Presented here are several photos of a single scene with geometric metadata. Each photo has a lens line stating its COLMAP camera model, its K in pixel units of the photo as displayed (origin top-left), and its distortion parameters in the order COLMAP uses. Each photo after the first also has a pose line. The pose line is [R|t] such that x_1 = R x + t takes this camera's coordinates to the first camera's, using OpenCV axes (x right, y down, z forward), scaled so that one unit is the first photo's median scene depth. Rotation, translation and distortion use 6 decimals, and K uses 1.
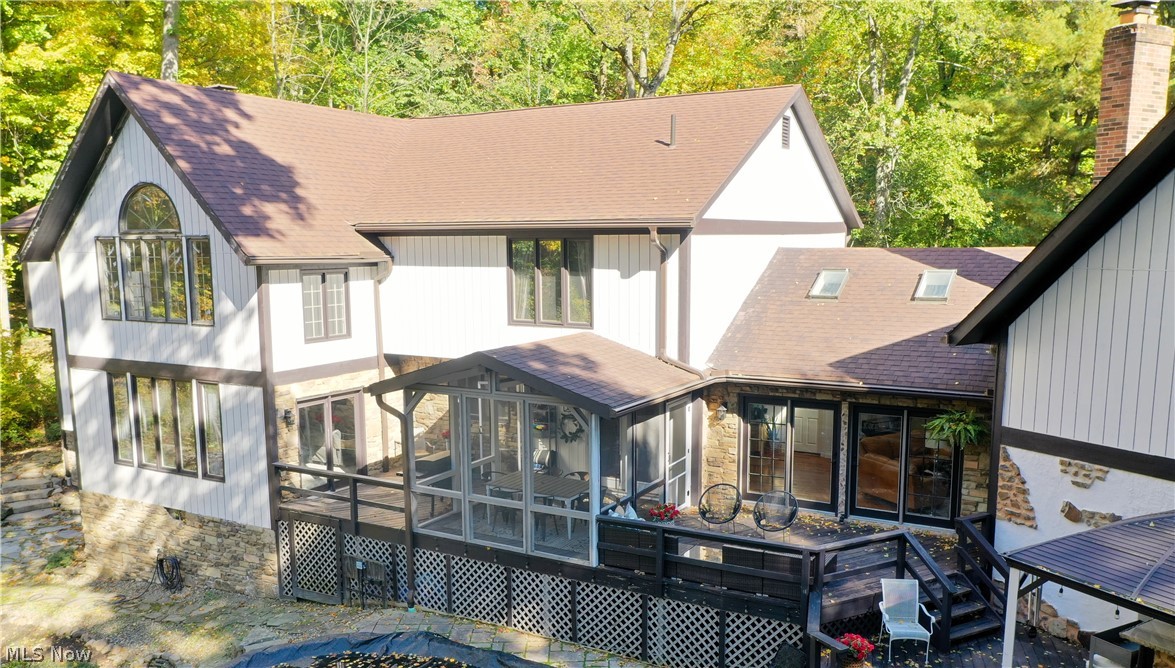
lens RADIAL K [[950.2, 0, 576.4], [0, 950.2, 394.0], [0, 0, 1]] dist [0.005845, -0.000894]
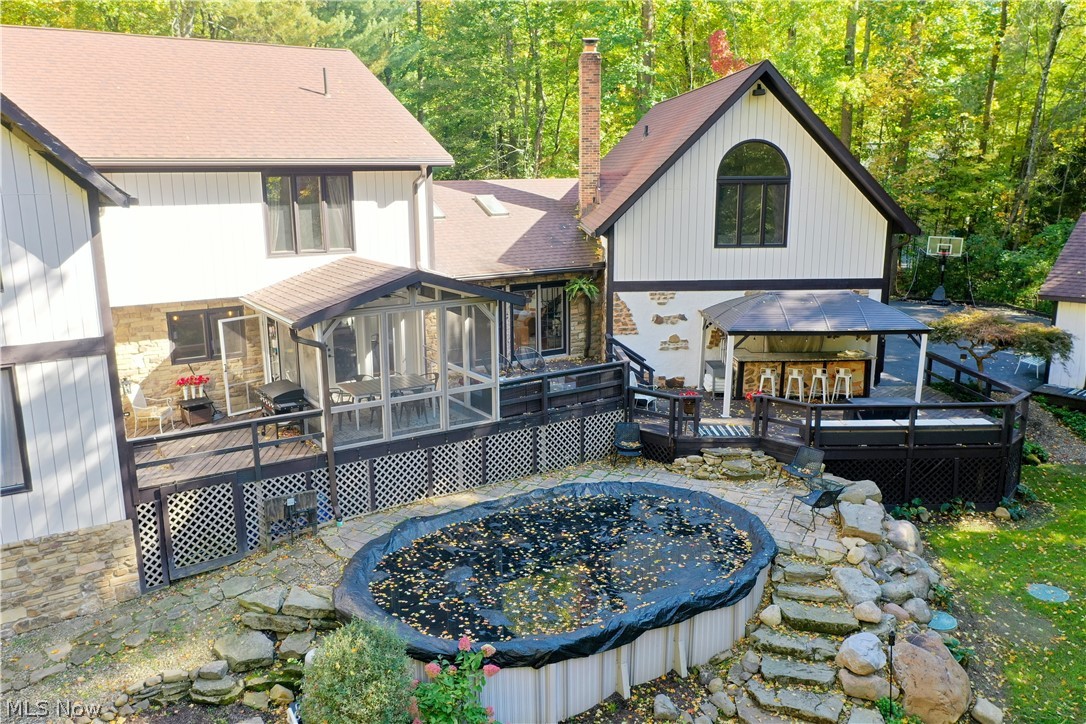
lens RADIAL K [[868.6, 0, 539.7], [0, 868.6, 360.8], [0, 0, 1]] dist [0.011879, 0.004106]
pose [[0.448415, -0.188370, 0.873751, -1.032524], [0.153010, 0.979288, 0.132597, -0.055783], [-0.880631, 0.074234, 0.467951, 0.378333]]
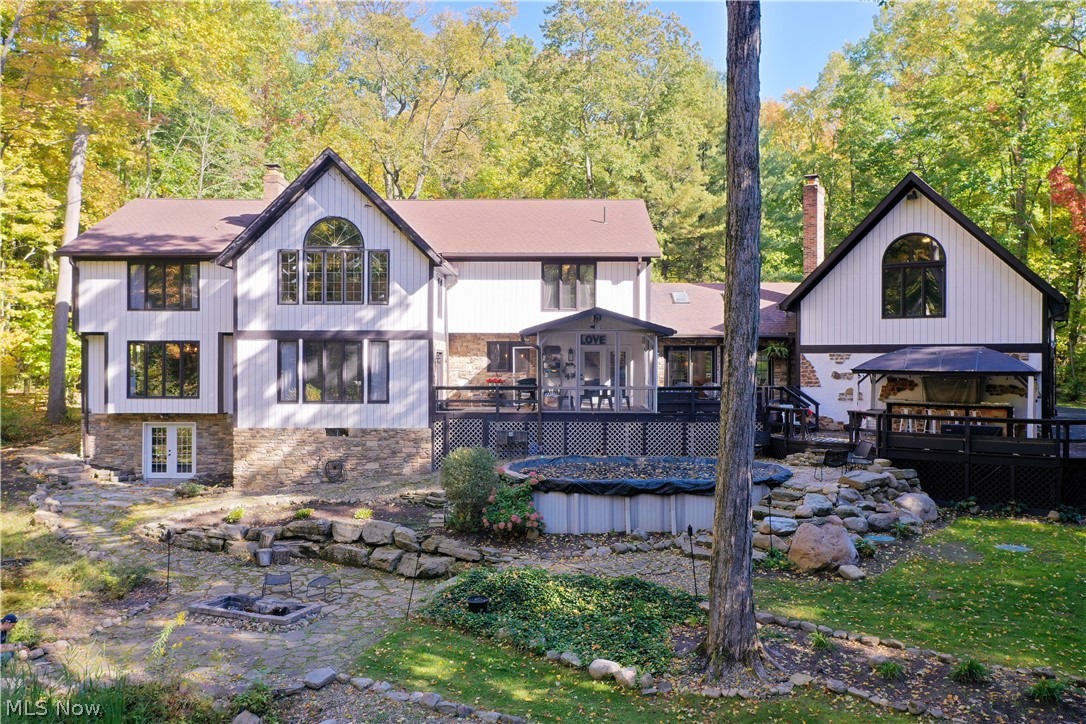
lens RADIAL K [[868.6, 0, 539.7], [0, 868.6, 367.3], [0, 0, 1]] dist [0.011879, 0.004106]
pose [[0.870913, 0.006738, 0.491391, -1.127873], [0.073267, 0.986951, -0.143387, 0.339547], [-0.485945, 0.160881, 0.859055, -0.489194]]
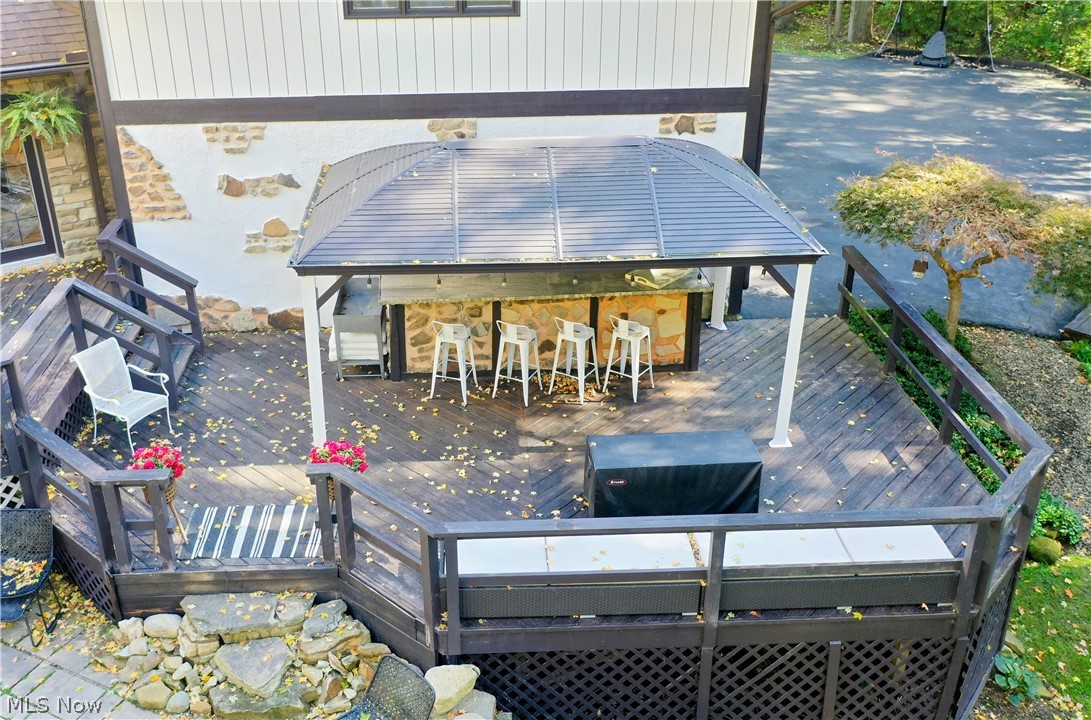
lens RADIAL K [[1025.7, 0, 498.7], [0, 1025.7, 294.3], [0, 0, 1]] dist [0.009621, 0.000000]
pose [[0.442456, -0.372036, 0.815979, -0.128886], [0.156674, 0.927963, 0.338139, -0.049921], [-0.882998, -0.021769, 0.468872, 0.350950]]
